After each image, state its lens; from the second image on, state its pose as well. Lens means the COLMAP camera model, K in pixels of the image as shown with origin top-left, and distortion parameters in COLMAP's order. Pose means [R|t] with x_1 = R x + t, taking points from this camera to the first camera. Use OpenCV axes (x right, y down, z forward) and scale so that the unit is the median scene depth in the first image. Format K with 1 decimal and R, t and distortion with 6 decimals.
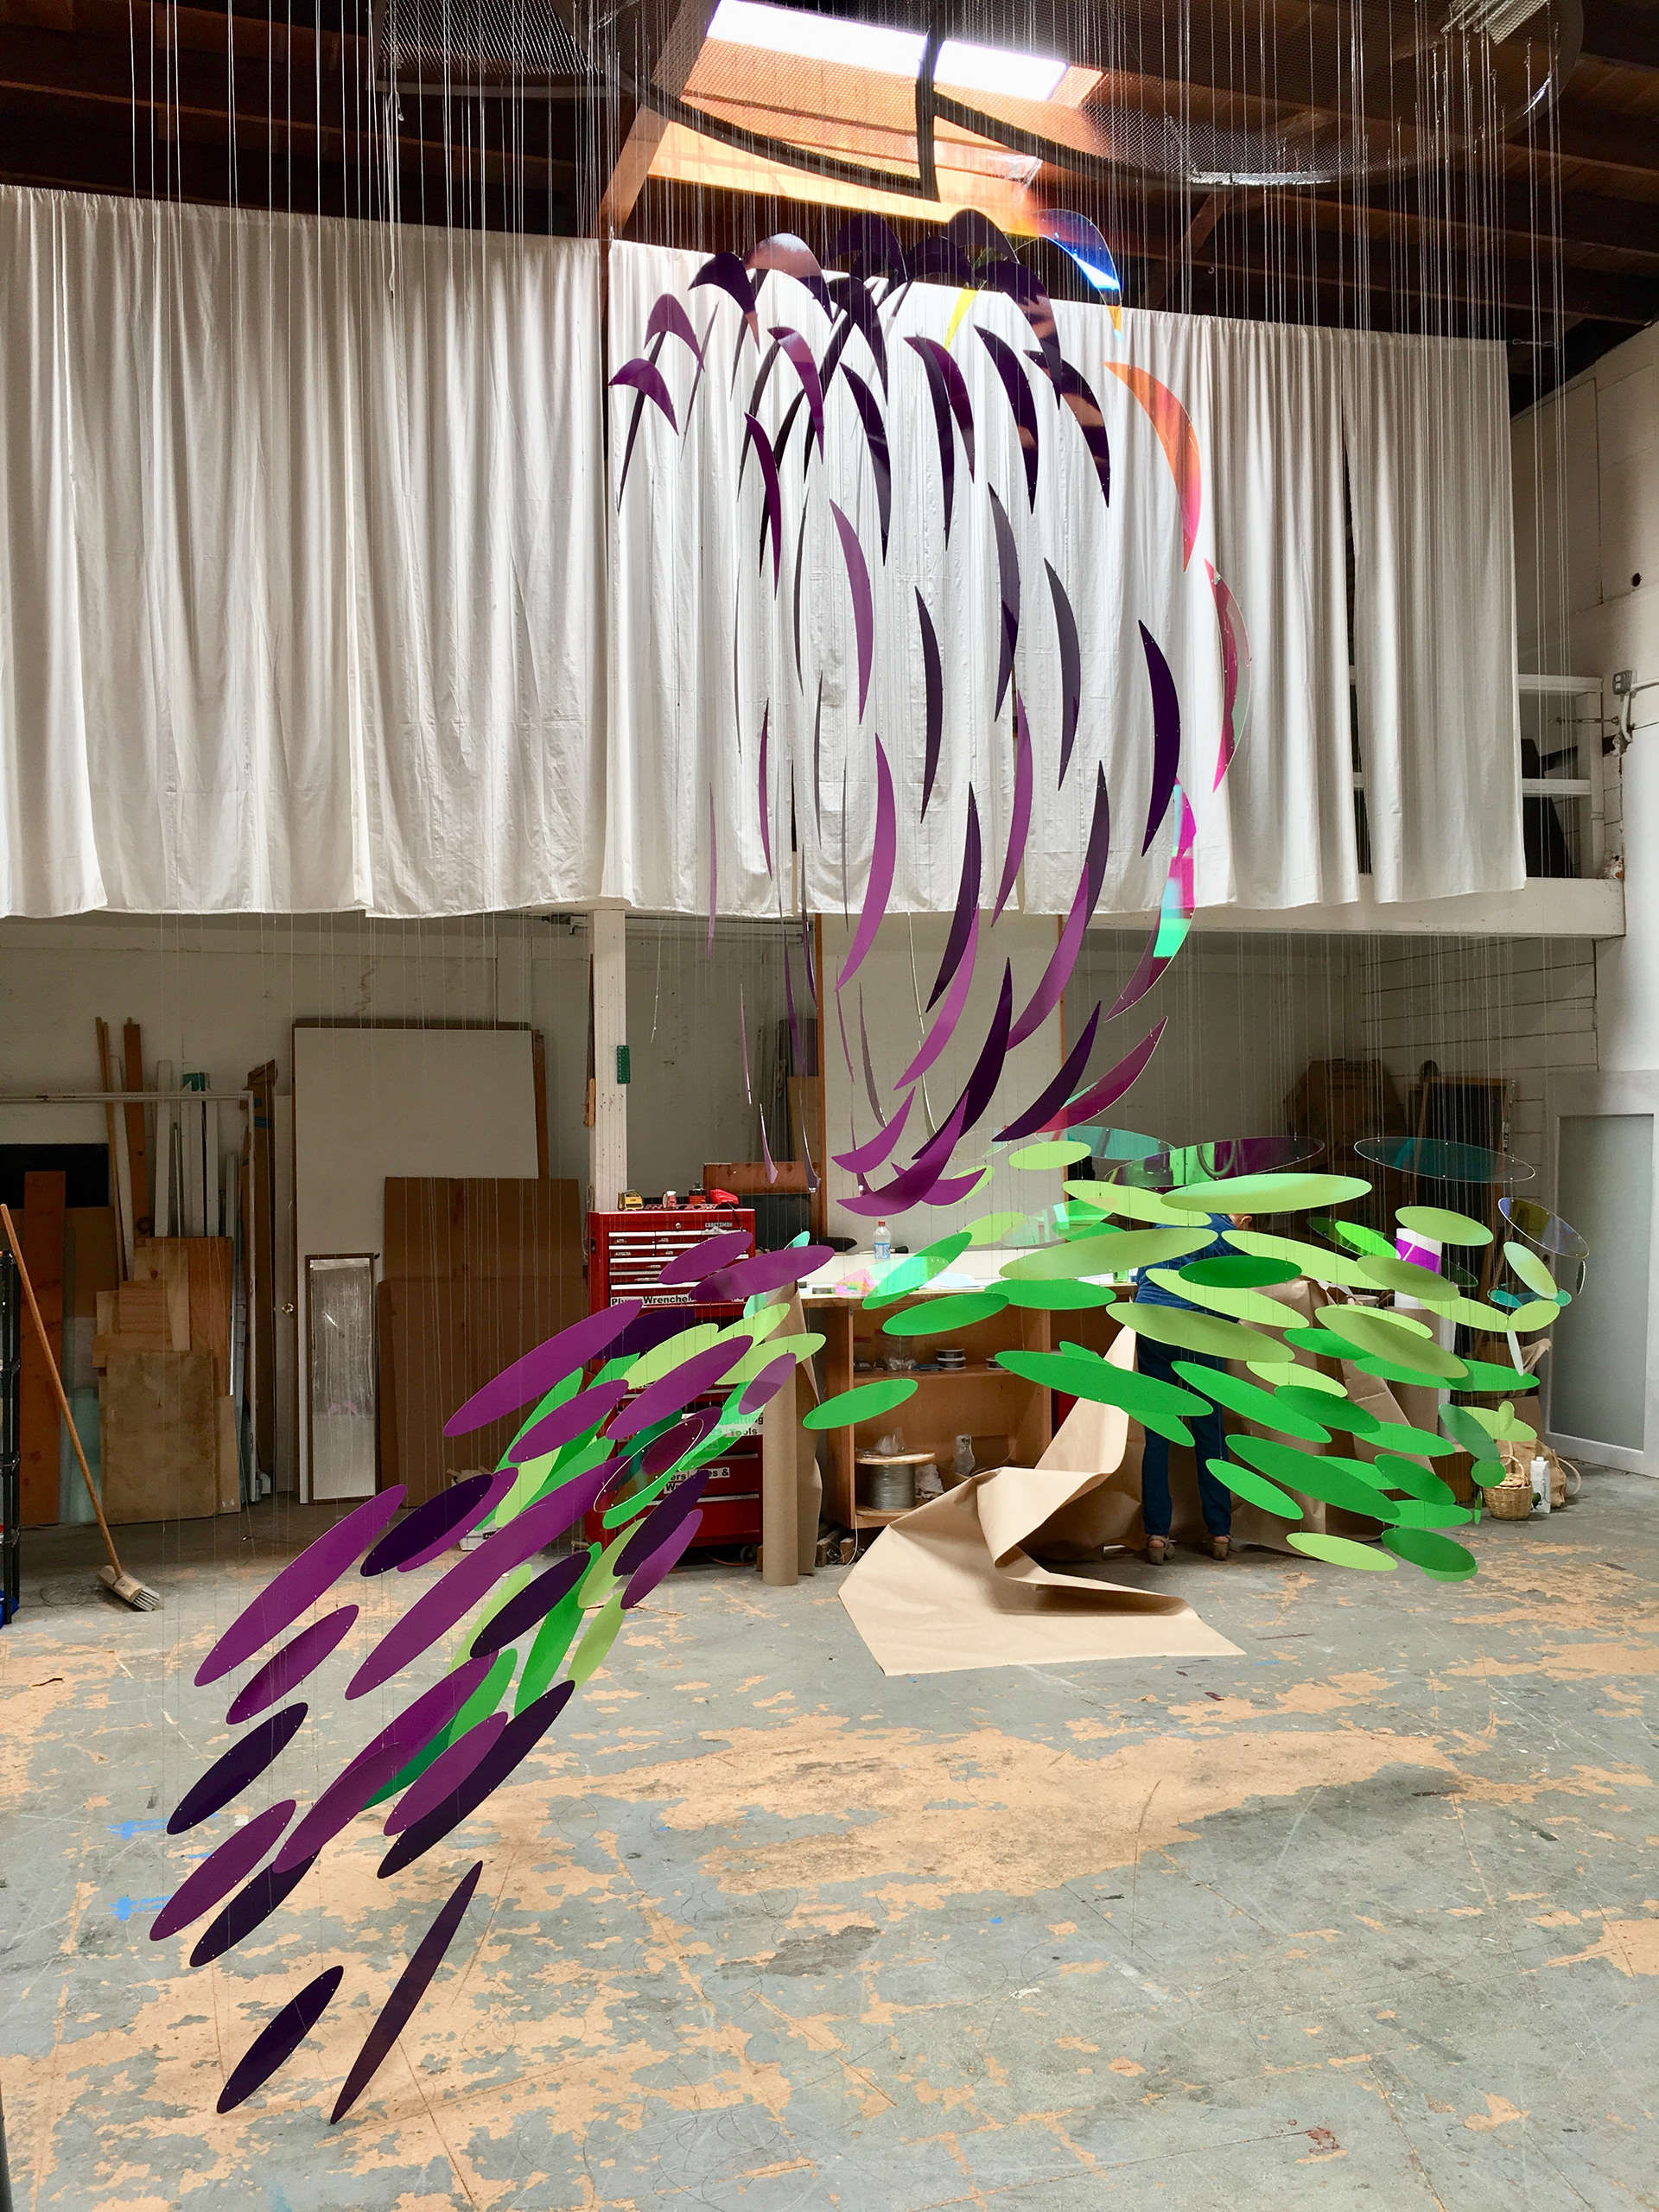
lens RADIAL K [[1877.1, 0, 829.5], [0, 1877.1, 1106.0], [0, 0, 1]] dist [0.075227, -0.097716]
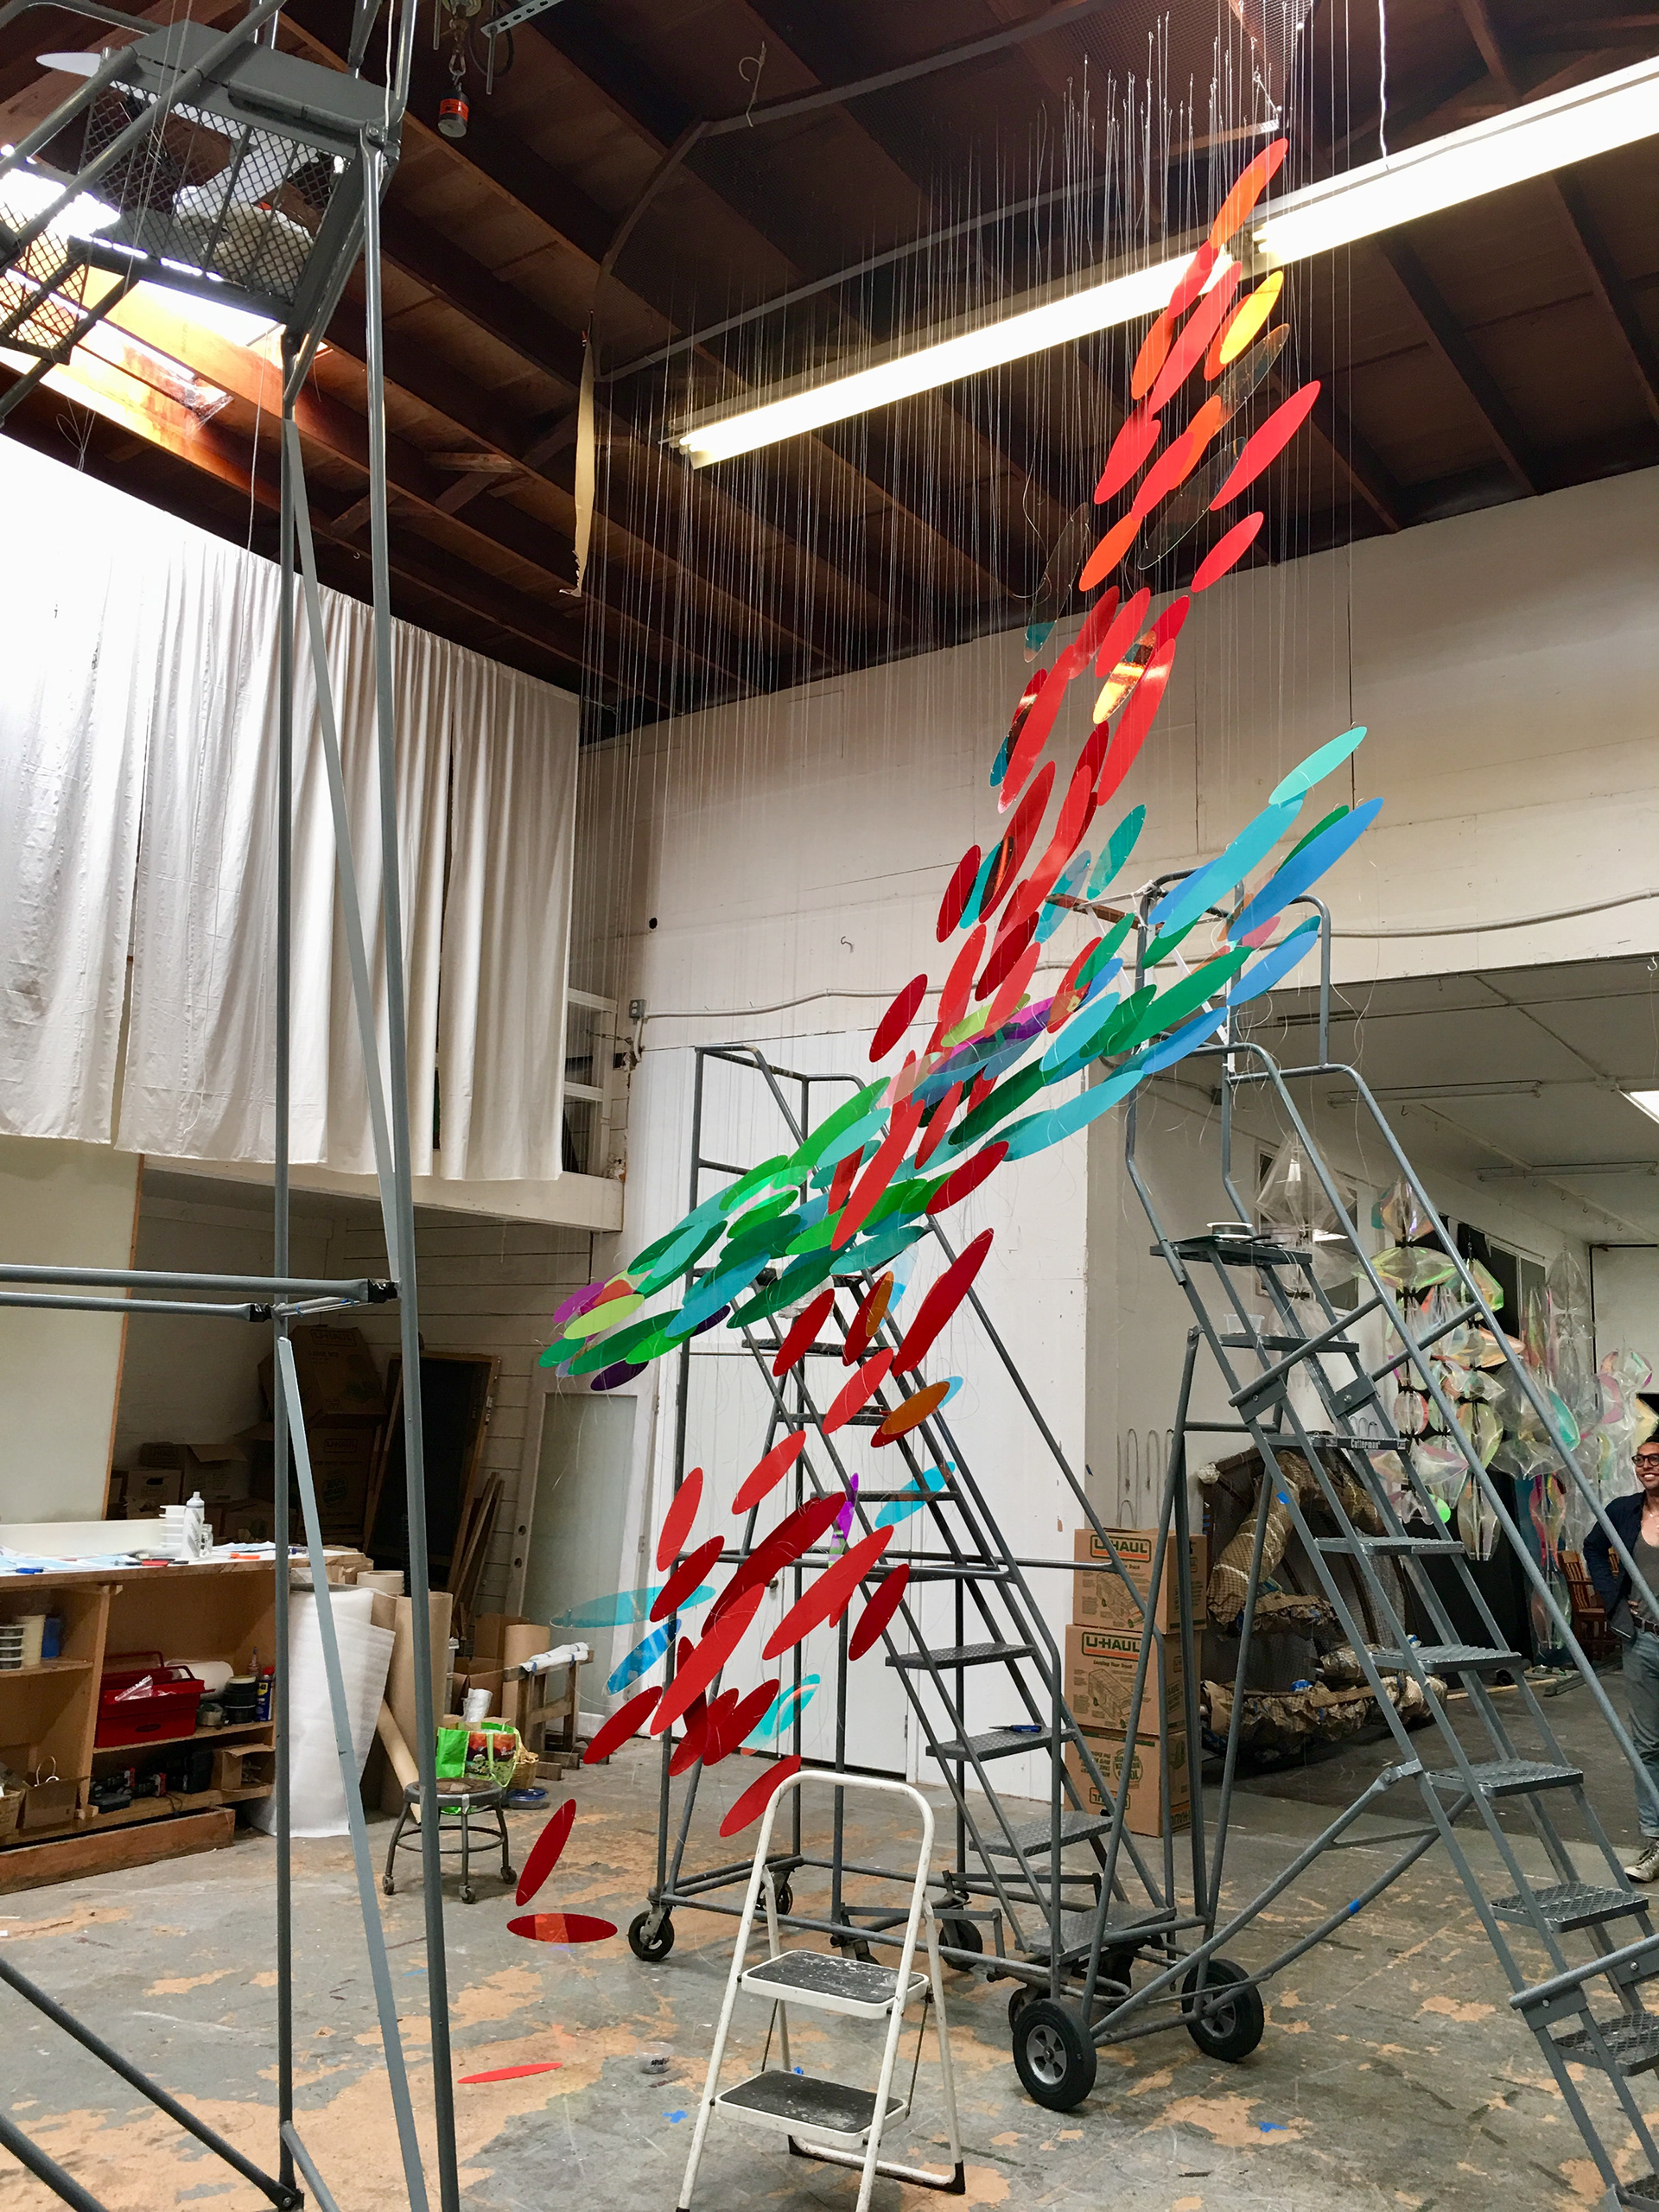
lens RADIAL K [[1877.1, 0, 829.5], [0, 1877.1, 1106.0], [0, 0, 1]] dist [0.075227, -0.097716]
pose [[0.799009, 0.135511, 0.585851, -0.147931], [-0.054800, 0.986632, -0.153475, -0.000509], [-0.598817, 0.090524, 0.795753, 0.050111]]
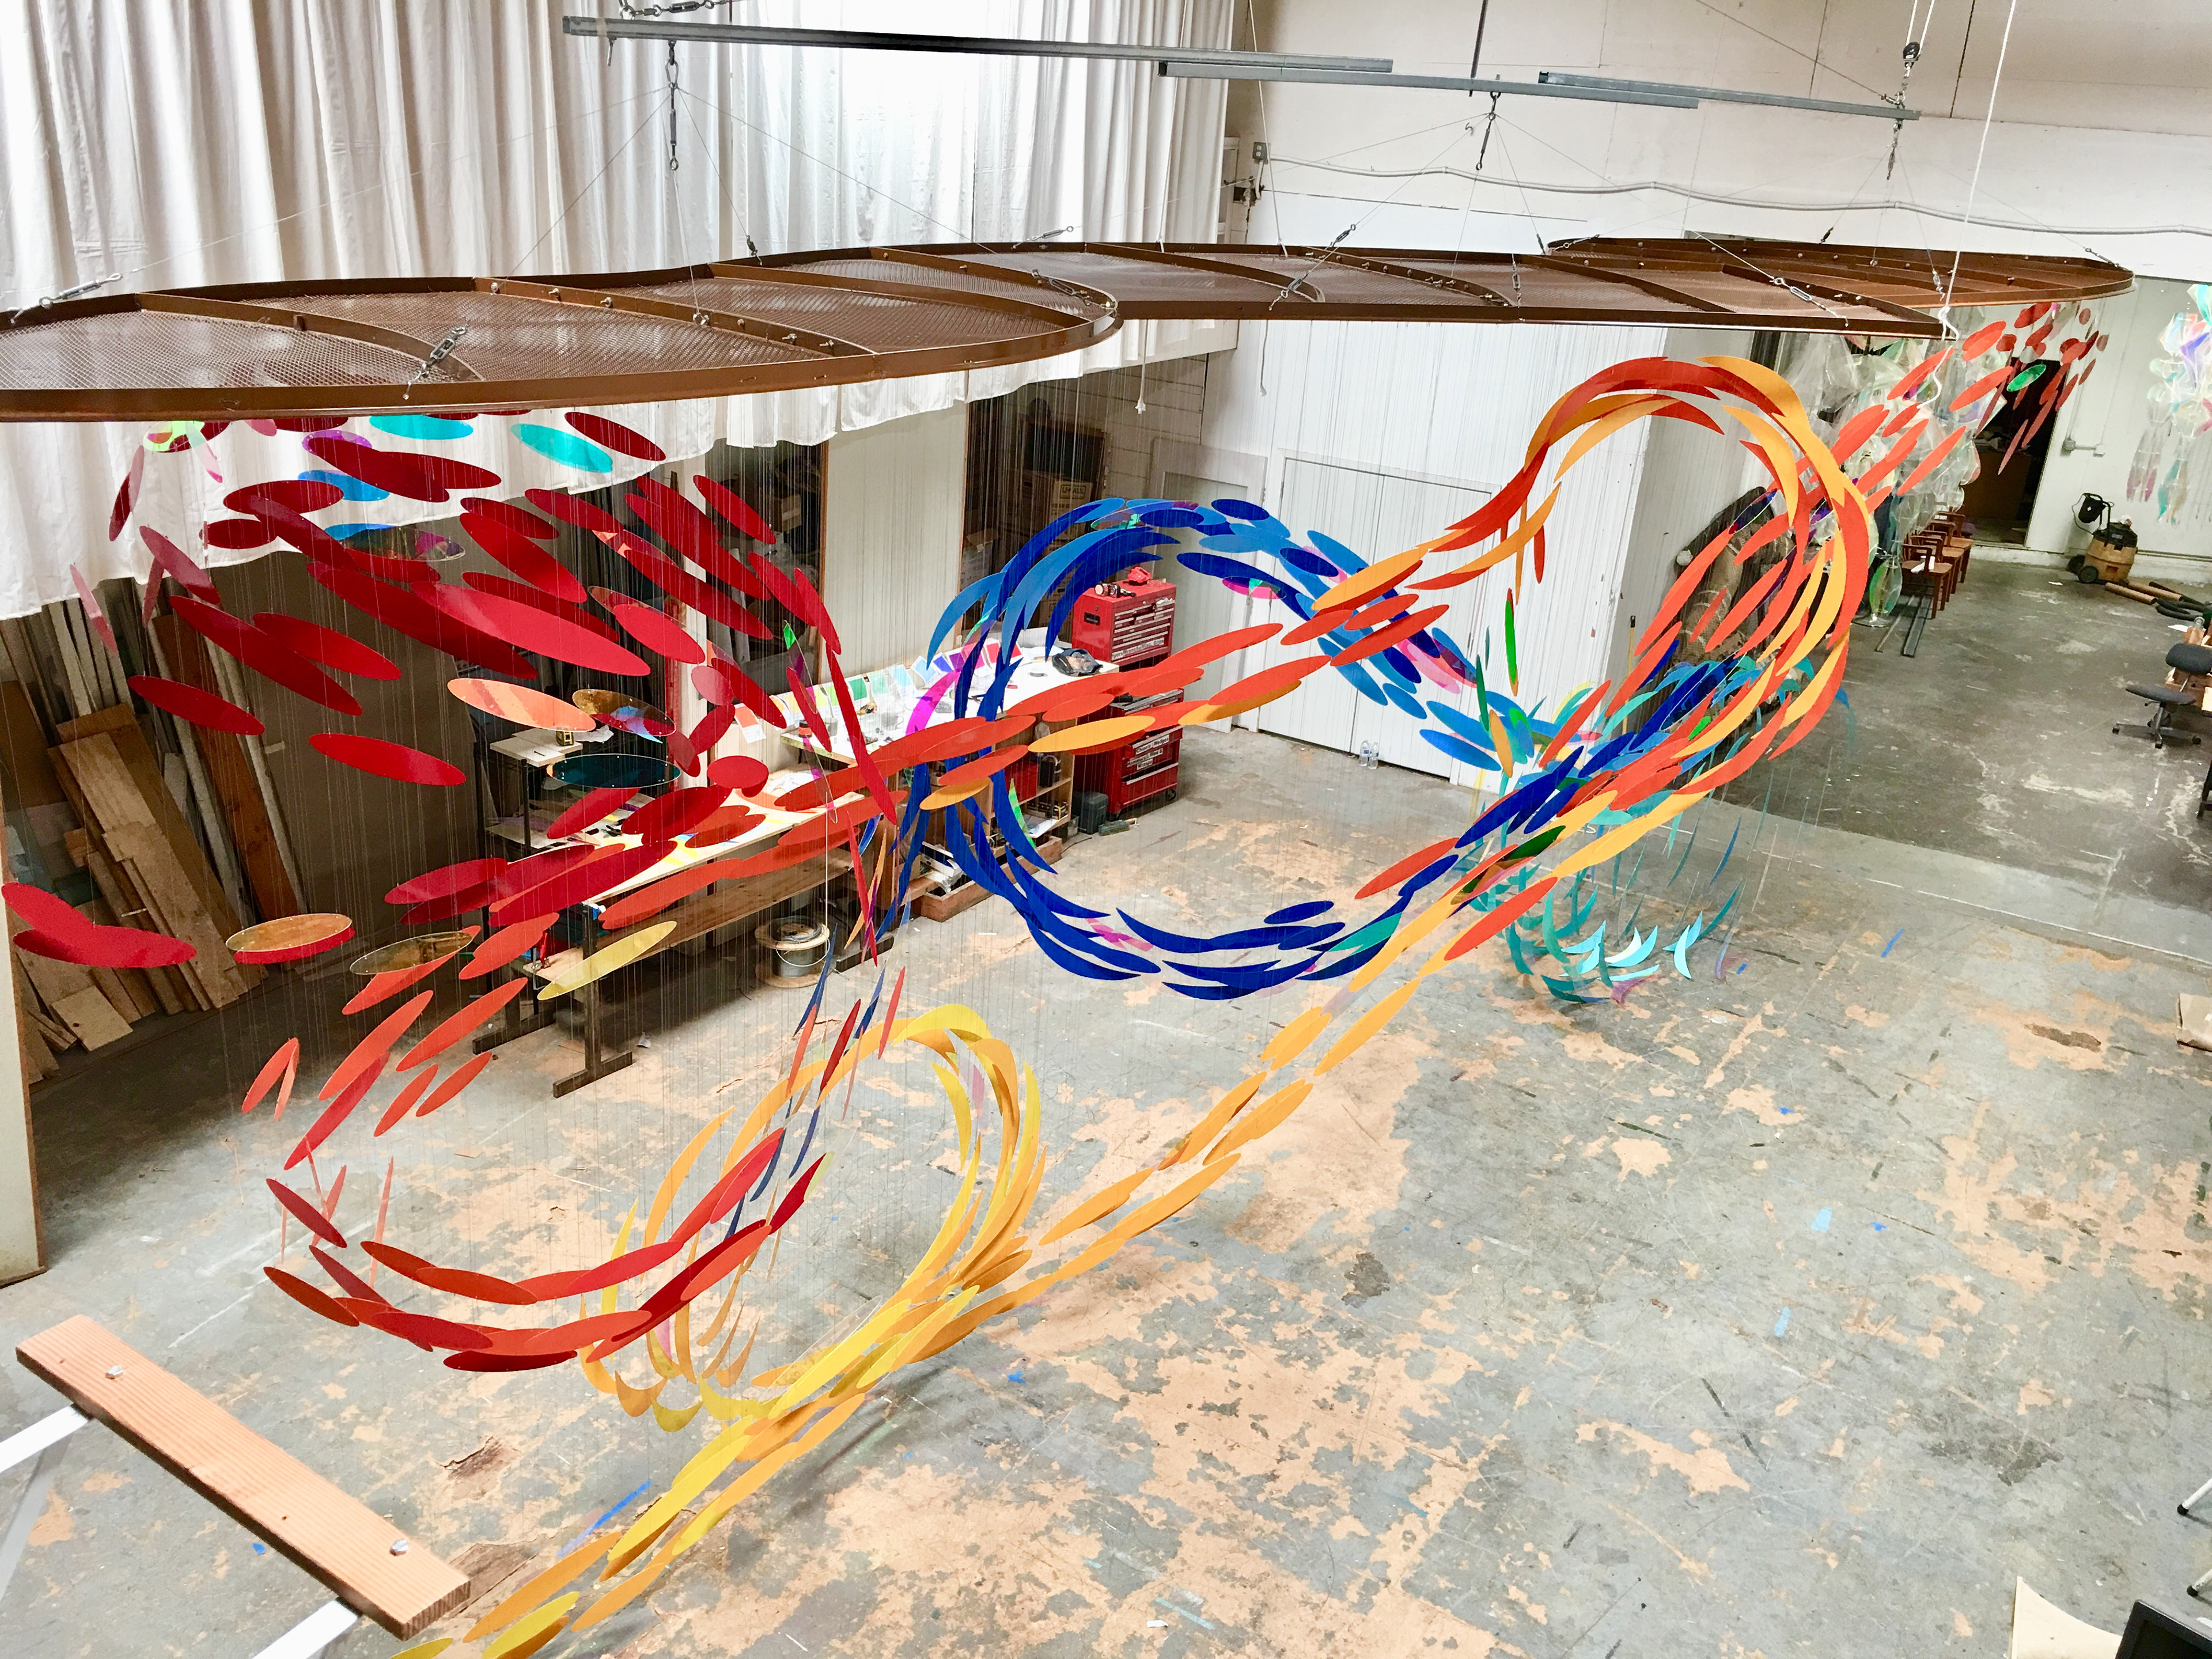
lens RADIAL K [[1877.1, 0, 1106.0], [0, 1877.1, 829.5], [0, 0, 1]] dist [0.075227, -0.097716]
pose [[0.786350, -0.163702, 0.595698, -0.546603], [-0.085617, 0.926070, 0.367510, -0.277102], [-0.611820, -0.339993, 0.714199, -0.017832]]
